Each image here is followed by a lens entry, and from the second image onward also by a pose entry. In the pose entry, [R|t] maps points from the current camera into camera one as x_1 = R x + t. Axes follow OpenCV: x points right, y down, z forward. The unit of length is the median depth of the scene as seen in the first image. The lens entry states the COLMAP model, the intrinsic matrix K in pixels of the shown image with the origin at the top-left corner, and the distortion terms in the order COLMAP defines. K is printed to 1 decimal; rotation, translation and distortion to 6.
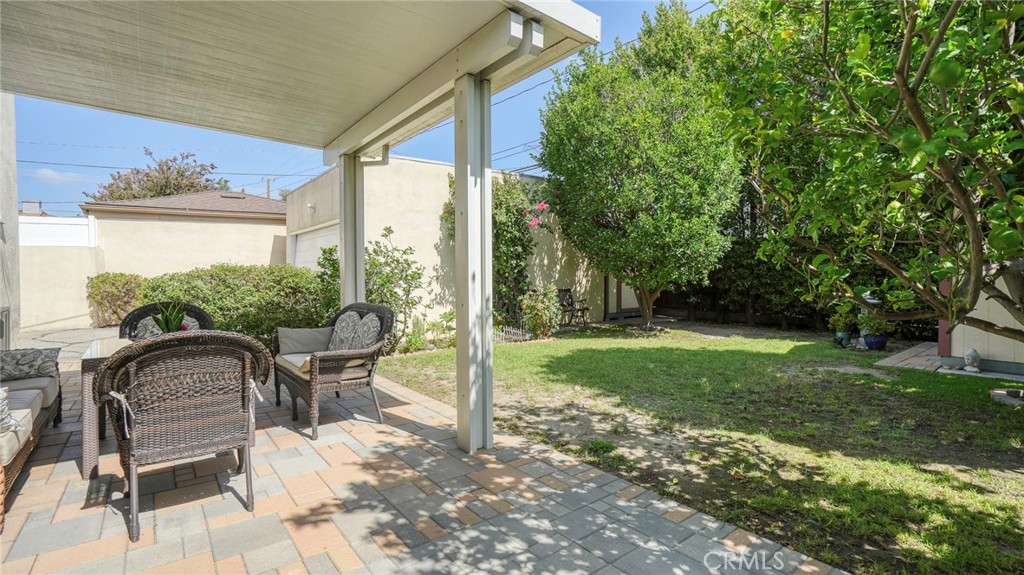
lens RADIAL K [[474.3, 0, 515.6], [0, 474.3, 282.9], [0, 0, 1]] dist [-0.033100, 0.004687]
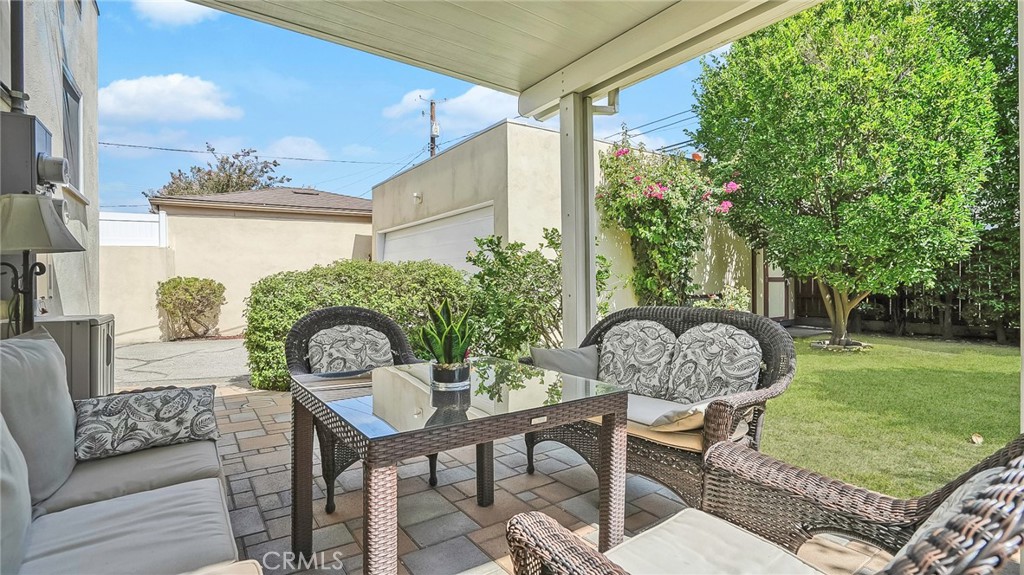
lens RADIAL K [[474.3, 0, 506.4], [0, 474.3, 284.2], [0, 0, 1]] dist [-0.033100, 0.004687]
pose [[0.998580, -0.005056, -0.053032, -0.266780], [0.004088, 0.999823, -0.018360, 0.011533], [0.053115, 0.018117, 0.998424, 0.193207]]
